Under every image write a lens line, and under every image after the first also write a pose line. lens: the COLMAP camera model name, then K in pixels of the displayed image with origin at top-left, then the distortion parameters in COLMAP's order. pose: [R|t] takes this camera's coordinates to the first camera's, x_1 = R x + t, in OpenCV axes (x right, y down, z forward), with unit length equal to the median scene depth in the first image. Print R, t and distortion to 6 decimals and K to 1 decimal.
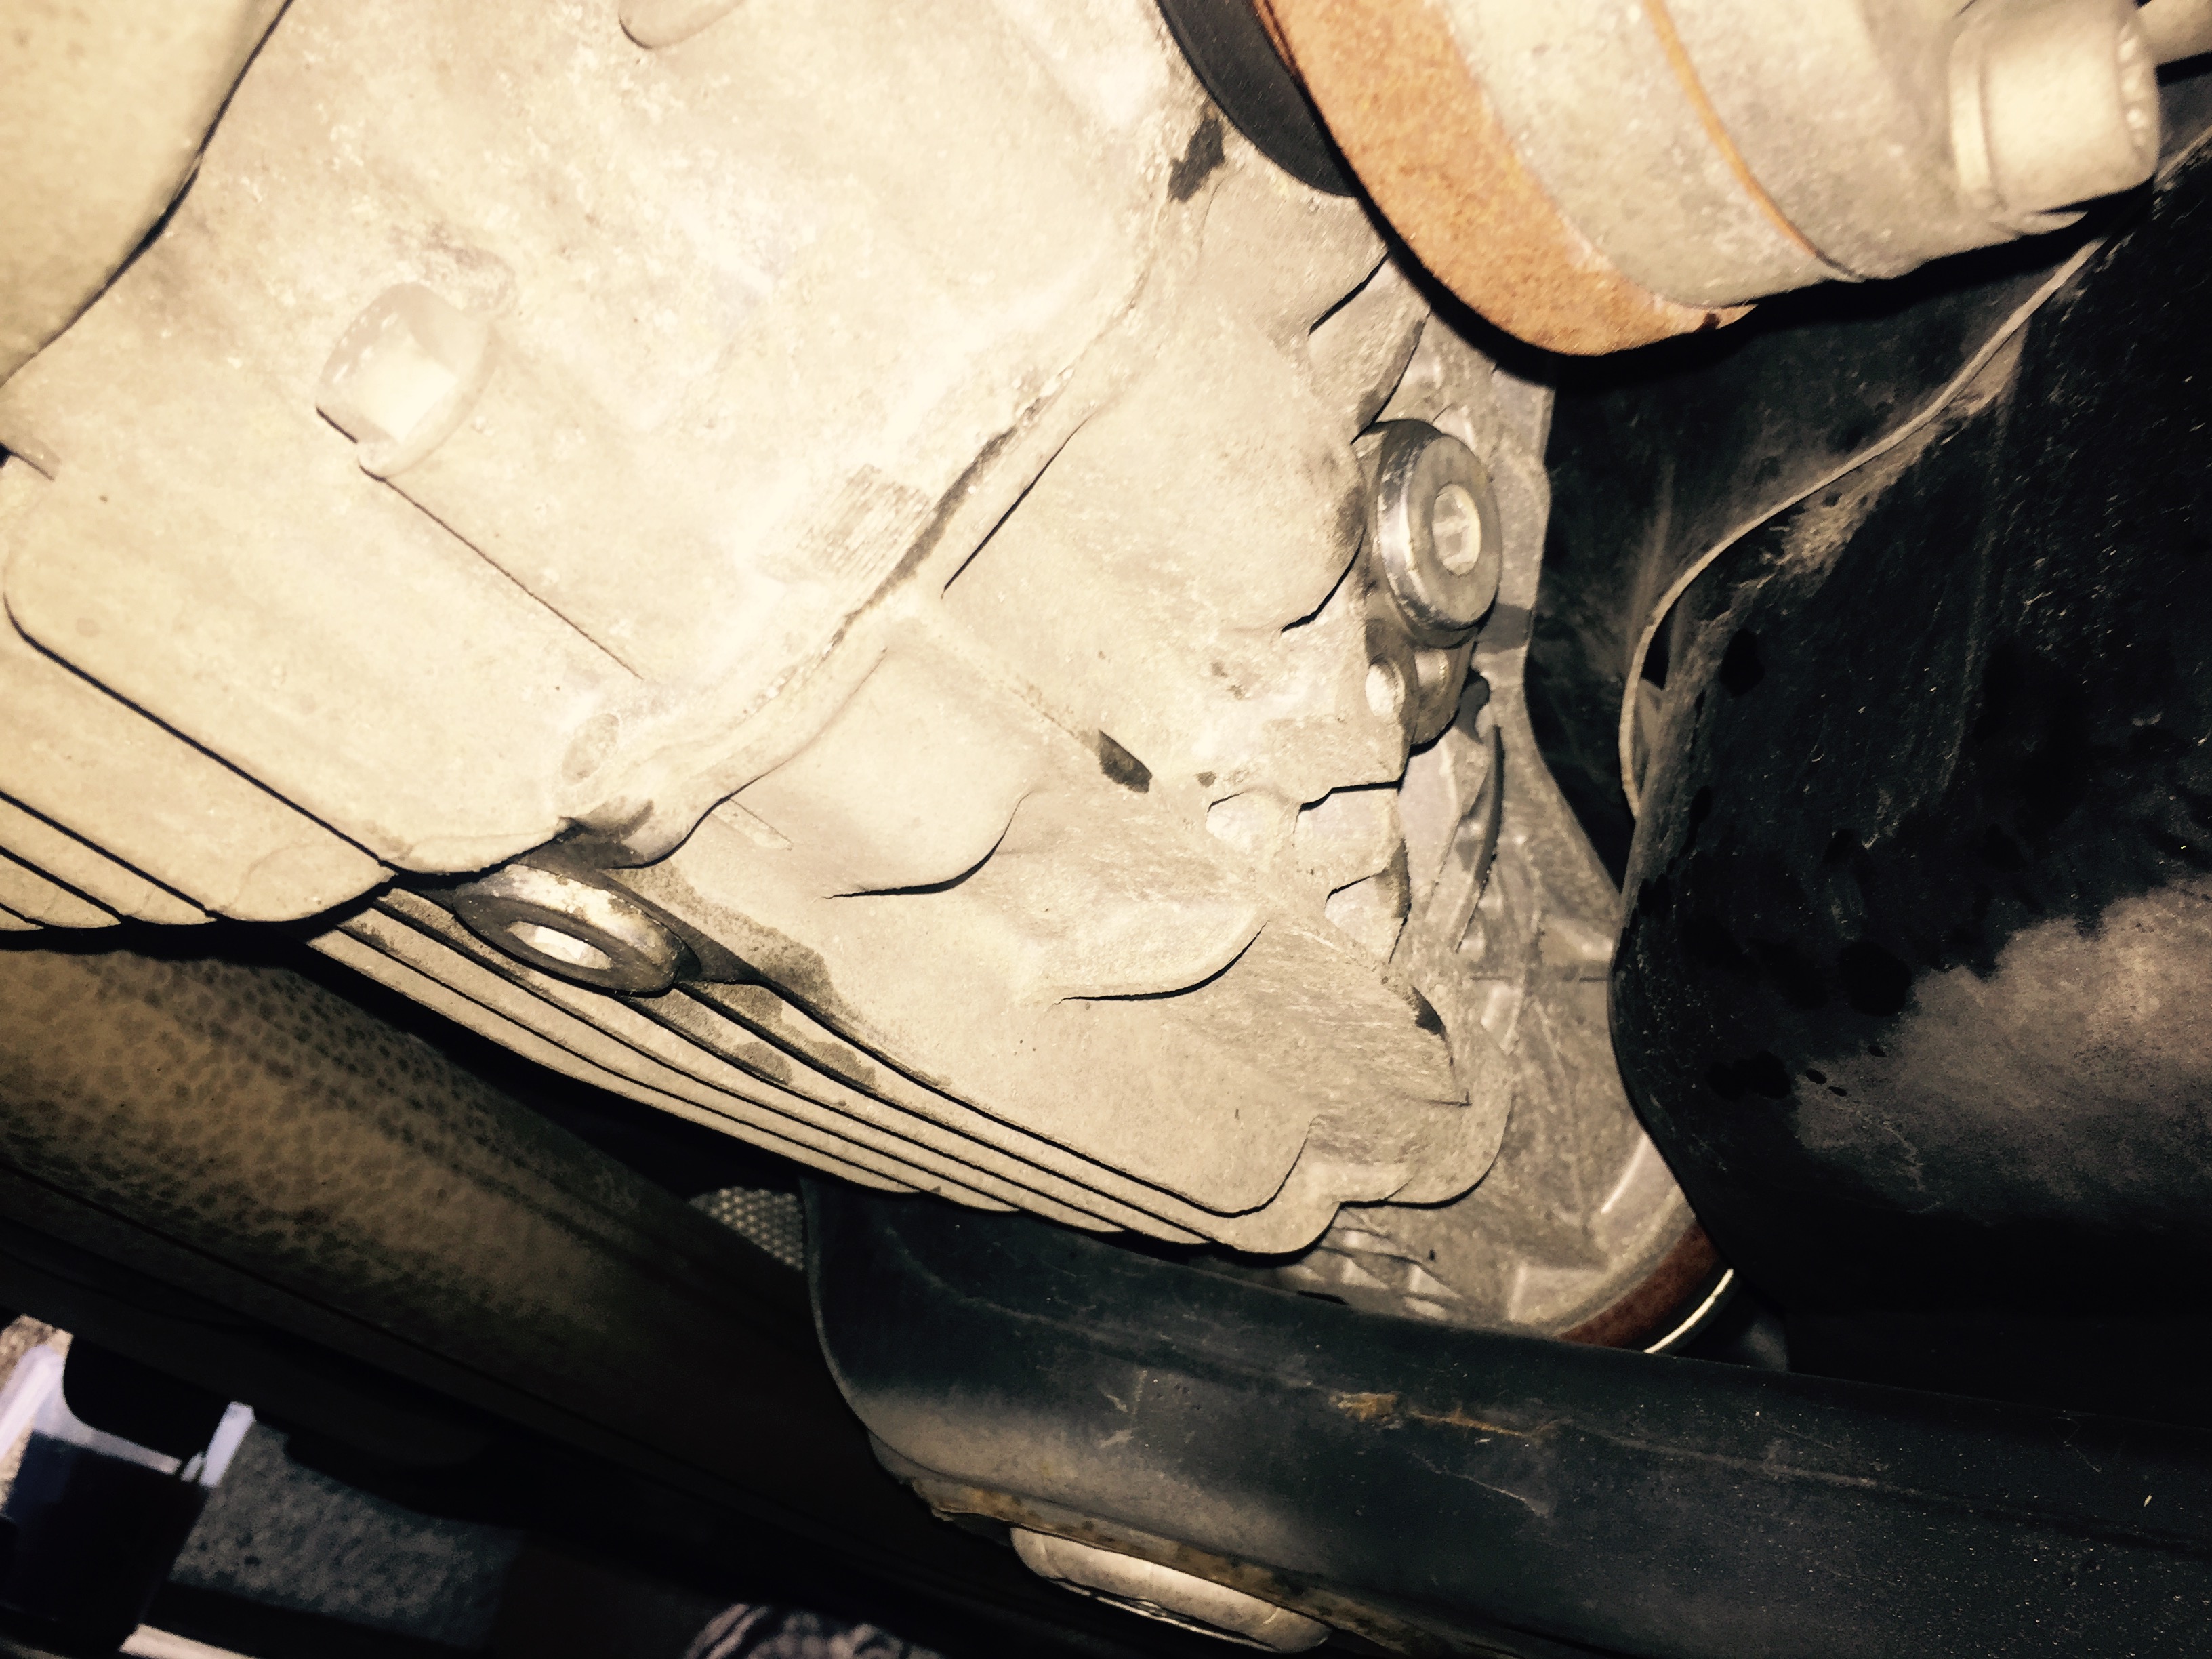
lens RADIAL K [[1904.5, 0, 1106.0], [0, 1904.5, 829.5], [0, 0, 1]] dist [0.056771, -0.079368]
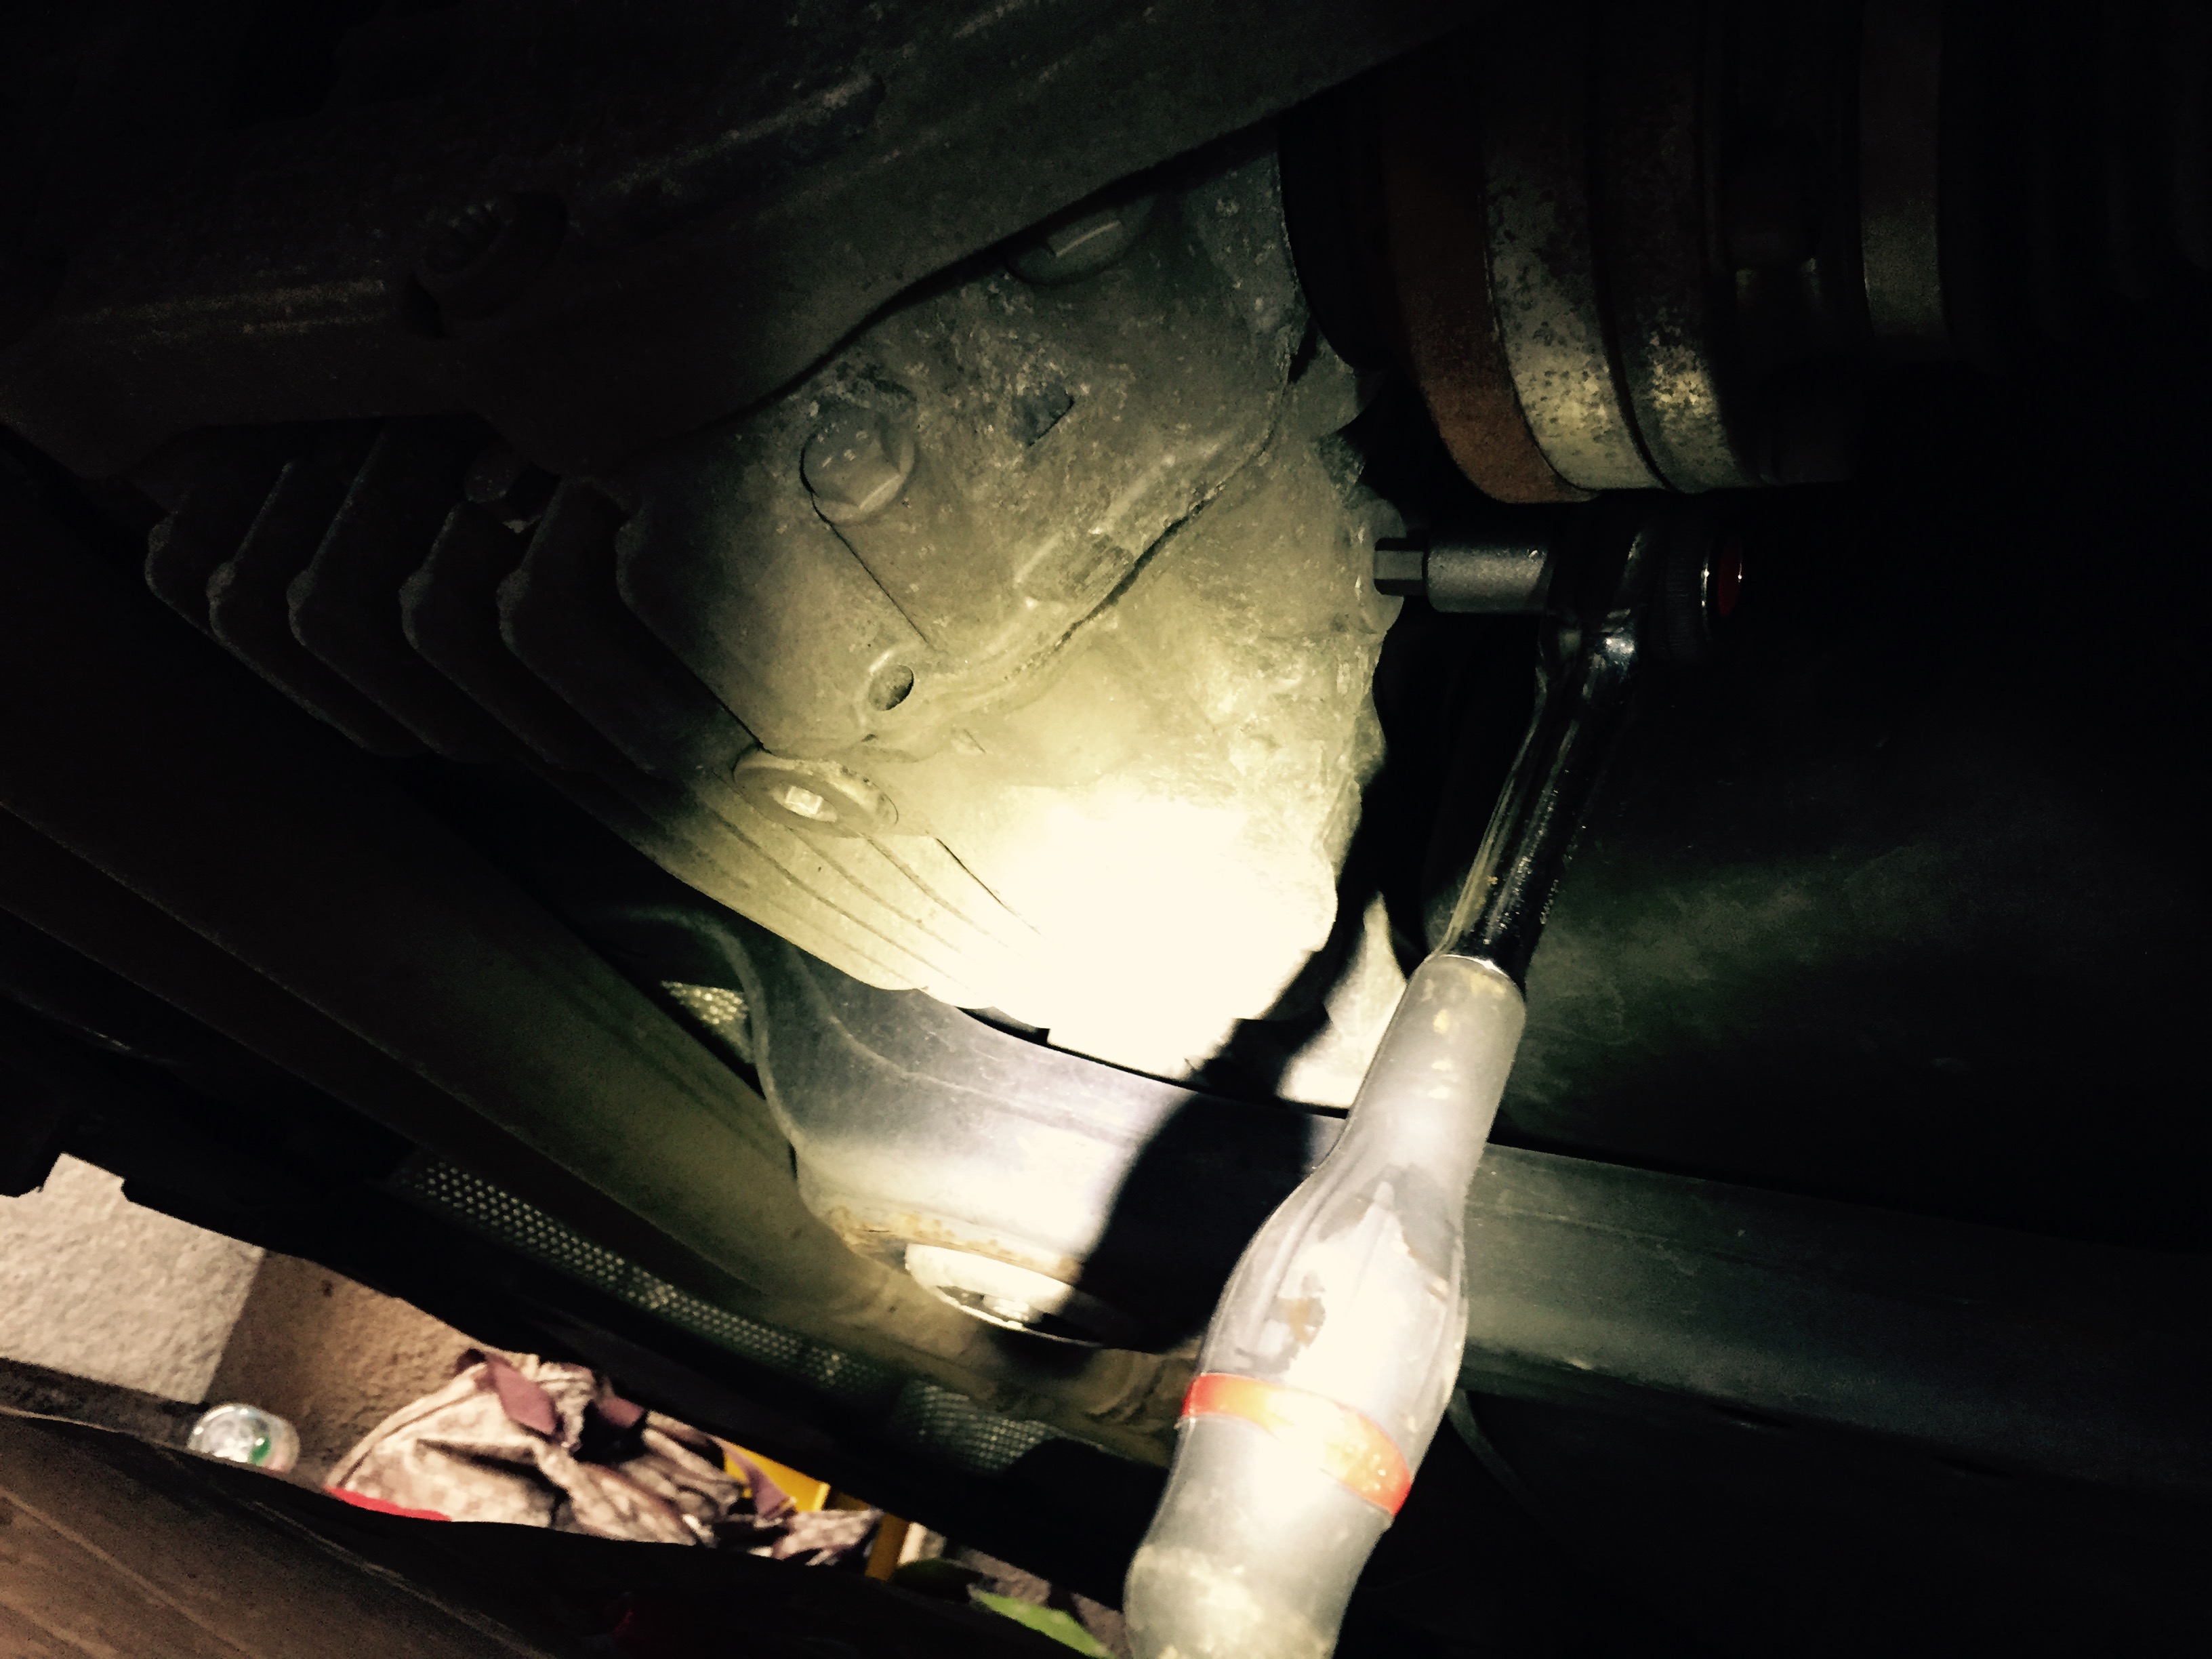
lens RADIAL K [[1893.9, 0, 1114.6], [0, 1893.9, 825.4], [0, 0, 1]] dist [0.055717, -0.040555]
pose [[0.980348, 0.080601, 0.180059, -0.309607], [-0.094949, 0.992836, 0.072531, -0.051777], [-0.172923, -0.088202, 0.980978, -0.480604]]
